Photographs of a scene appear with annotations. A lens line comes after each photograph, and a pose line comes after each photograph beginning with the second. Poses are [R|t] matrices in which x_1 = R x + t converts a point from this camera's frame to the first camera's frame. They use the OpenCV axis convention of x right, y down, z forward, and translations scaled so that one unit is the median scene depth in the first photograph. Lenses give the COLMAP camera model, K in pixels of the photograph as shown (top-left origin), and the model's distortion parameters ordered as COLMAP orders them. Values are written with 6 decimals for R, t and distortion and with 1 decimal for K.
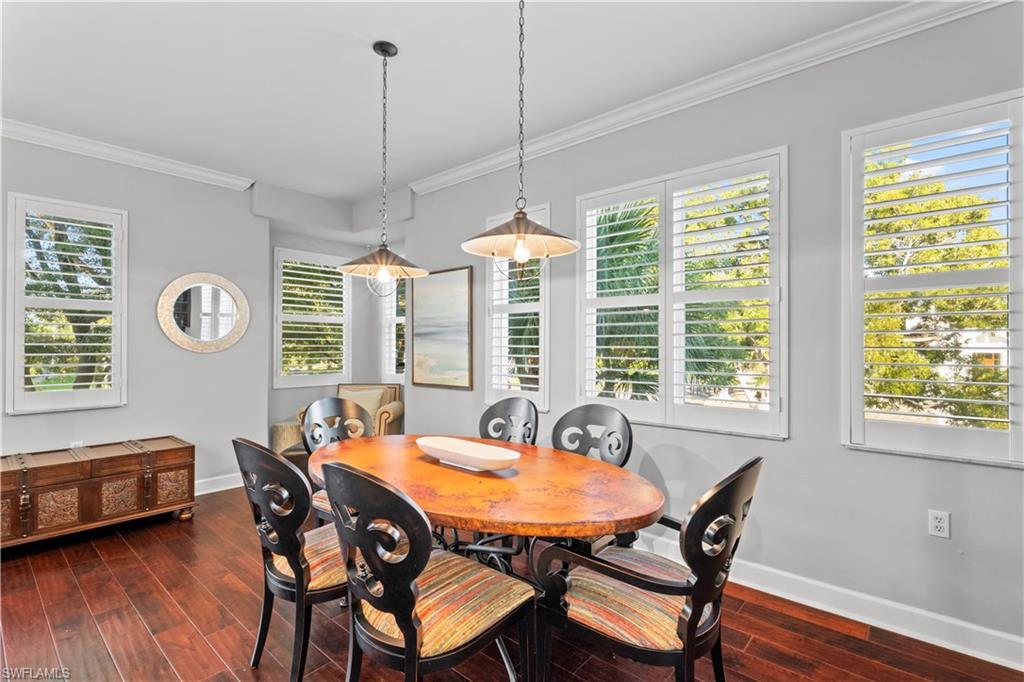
lens RADIAL K [[473.0, 0, 518.4], [0, 473.0, 346.7], [0, 0, 1]] dist [-0.005269, -0.000281]
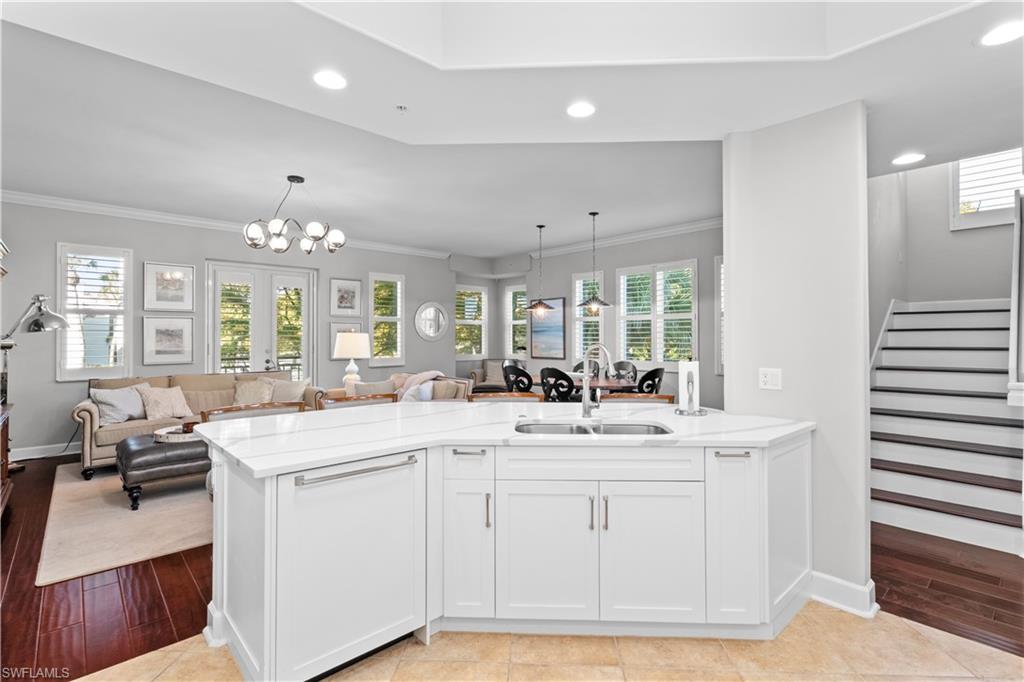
lens RADIAL K [[473.0, 0, 511.0], [0, 473.0, 331.1], [0, 0, 1]] dist [-0.005269, -0.000281]
pose [[0.991223, -0.001272, -0.132197, -0.058631], [-0.000655, 0.999894, -0.014534, 0.000633], [0.132201, 0.014494, 0.991117, -1.019276]]
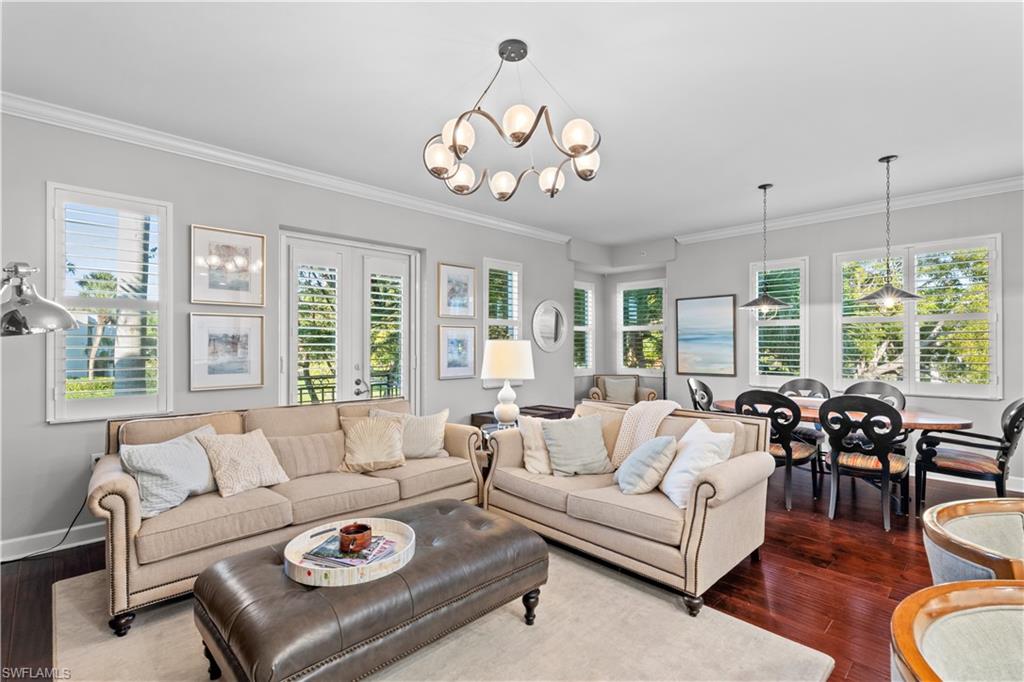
lens RADIAL K [[473.0, 0, 512.4], [0, 473.0, 343.5], [0, 0, 1]] dist [-0.005269, -0.000281]
pose [[0.994953, 0.000528, -0.100336, -0.659235], [-0.001431, 0.999959, -0.008927, 0.000650], [0.100328, 0.009026, 0.994914, -0.570366]]
